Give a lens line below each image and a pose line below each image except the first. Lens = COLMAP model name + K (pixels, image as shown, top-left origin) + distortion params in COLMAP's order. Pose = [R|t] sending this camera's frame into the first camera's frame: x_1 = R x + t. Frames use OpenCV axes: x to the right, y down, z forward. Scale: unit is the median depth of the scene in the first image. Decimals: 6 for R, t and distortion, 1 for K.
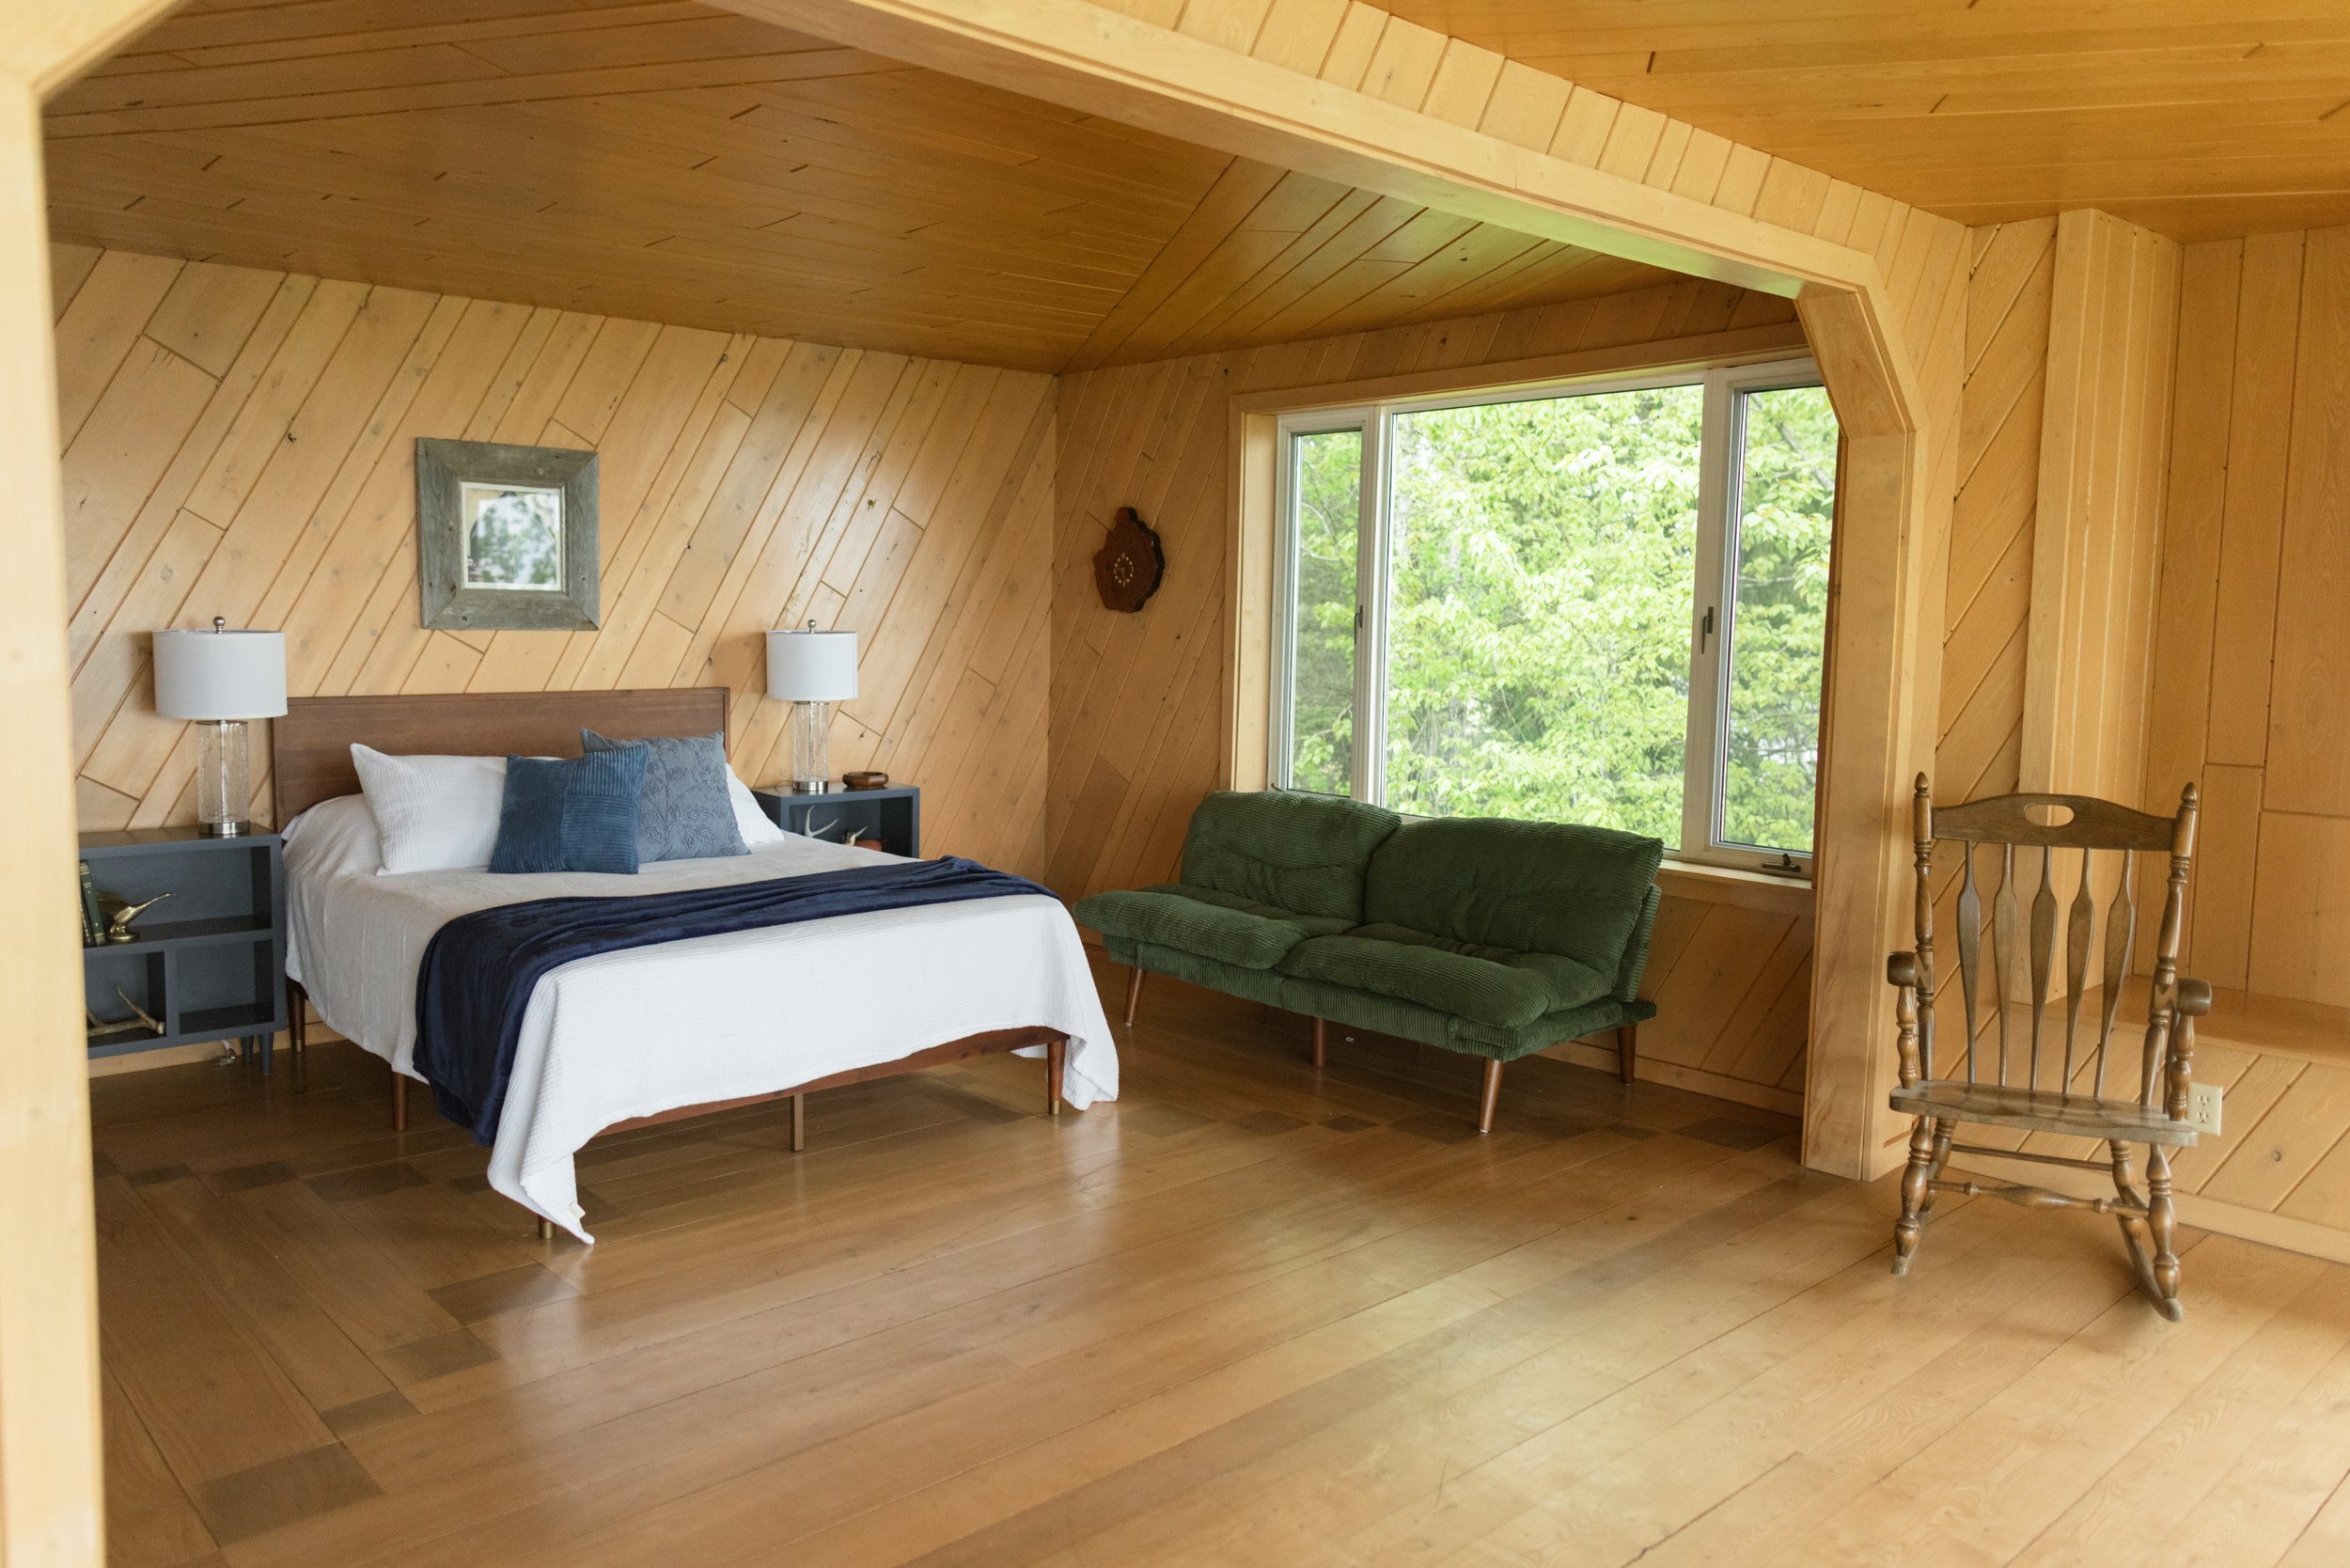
lens RADIAL K [[1679.4, 0, 1121.7], [0, 1679.4, 771.0], [0, 0, 1]] dist [-0.001250, 0.000857]
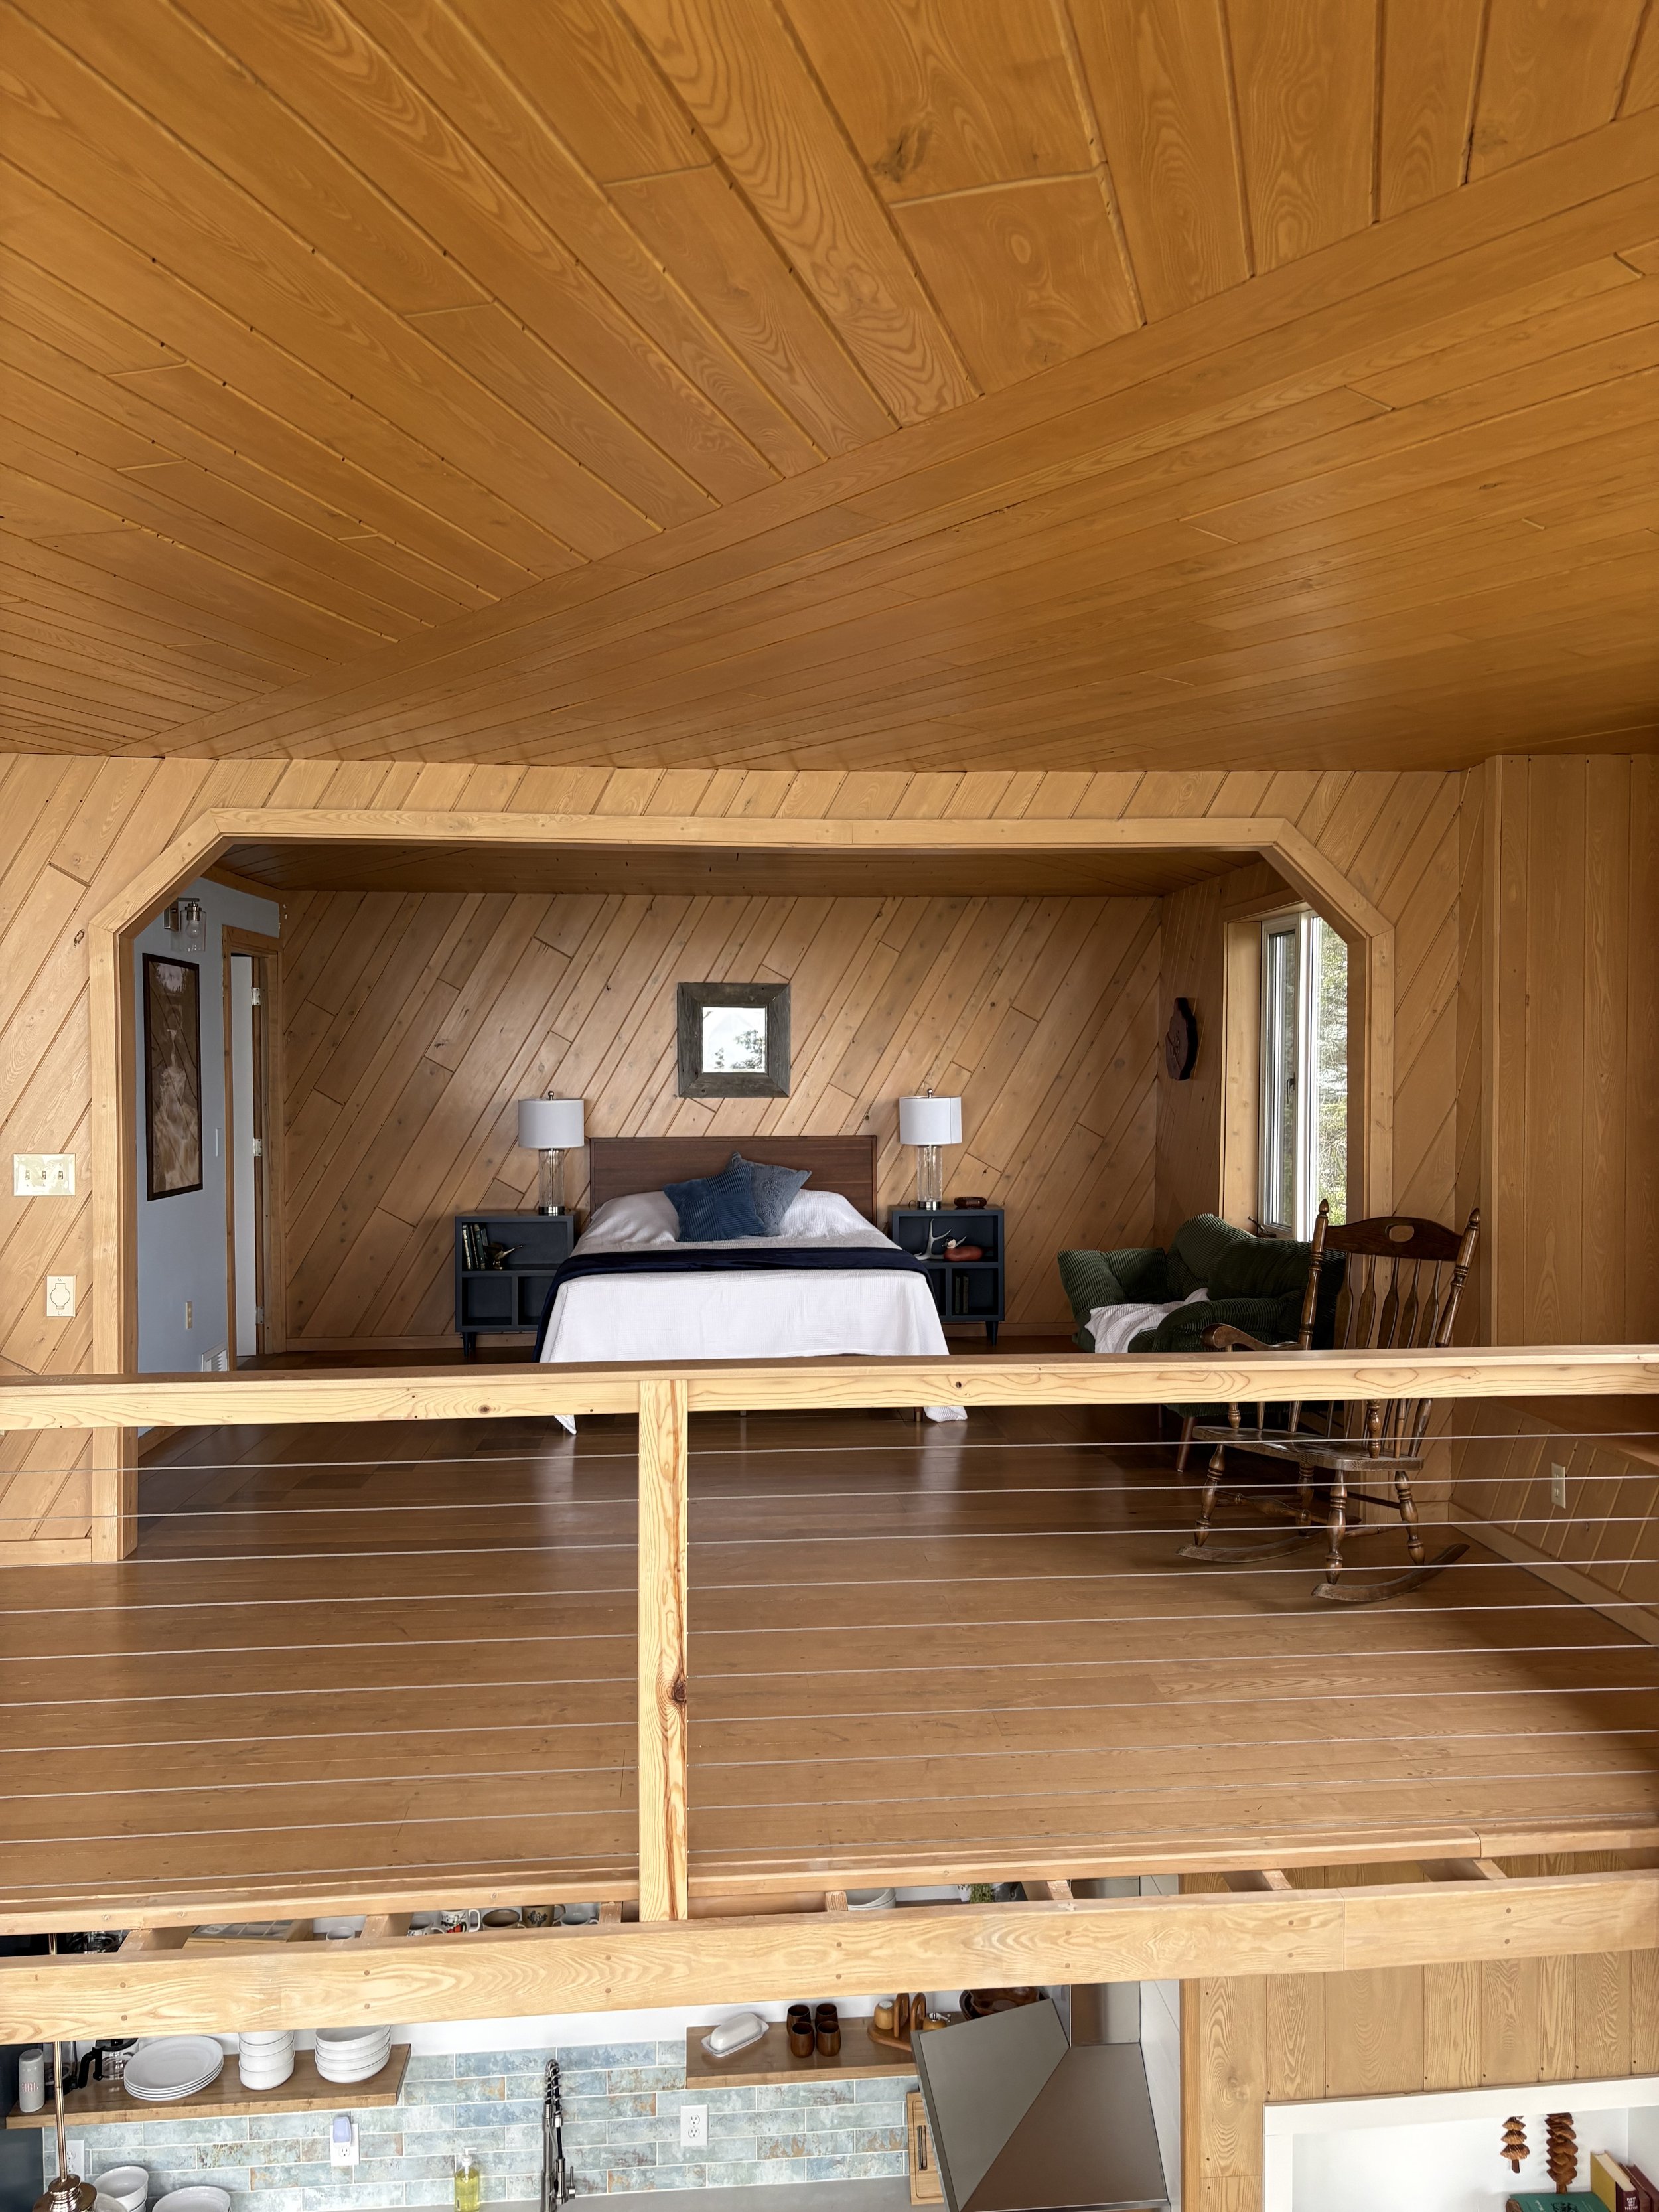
lens RADIAL K [[1676.2, 0, 837.8], [0, 1676.2, 1102.9], [0, 0, 1]] dist [0.026390, -0.002051]
pose [[0.794658, -0.004923, -0.607038, 0.676359], [-0.043375, 0.996951, -0.064867, 0.019829], [0.605506, 0.077878, 0.792021, -0.198065]]
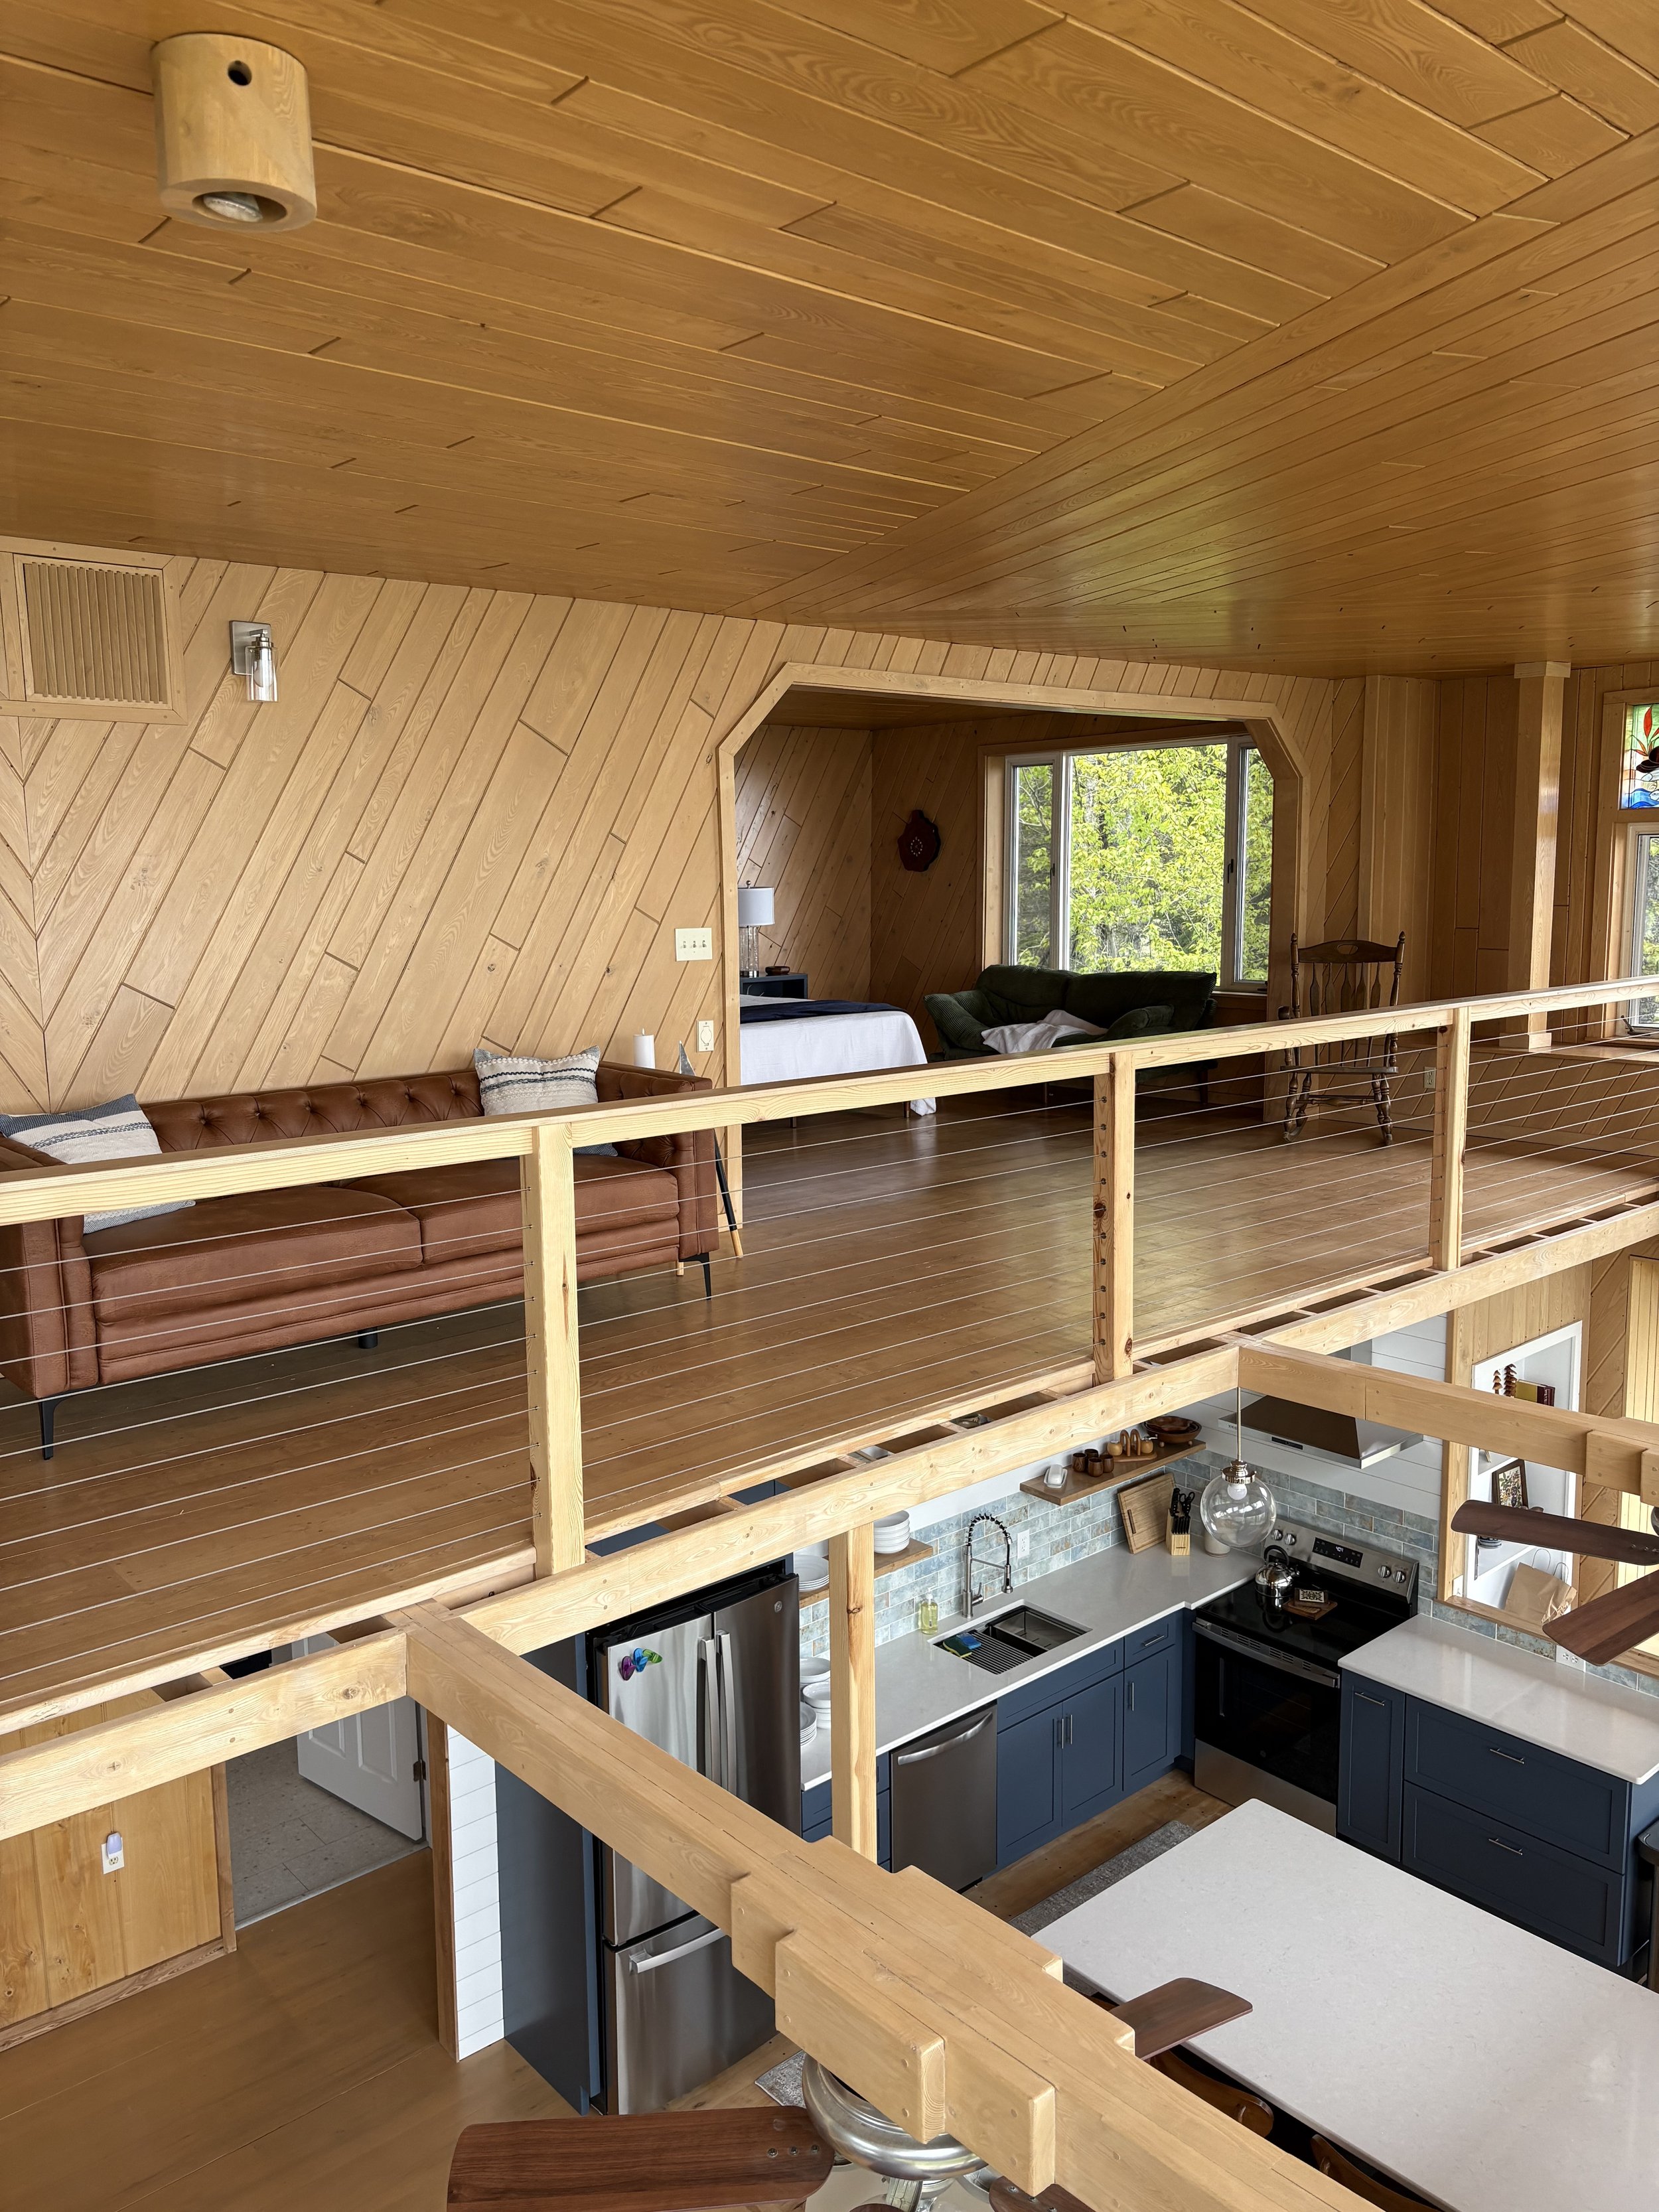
lens RADIAL K [[1676.2, 0, 792.5], [0, 1676.2, 1068.8], [0, 0, 1]] dist [0.026390, -0.002051]
pose [[0.999394, -0.026358, -0.022751, -0.112989], [0.026898, 0.999356, 0.023734, 0.079130], [0.022111, -0.024331, 0.999459, -0.898889]]
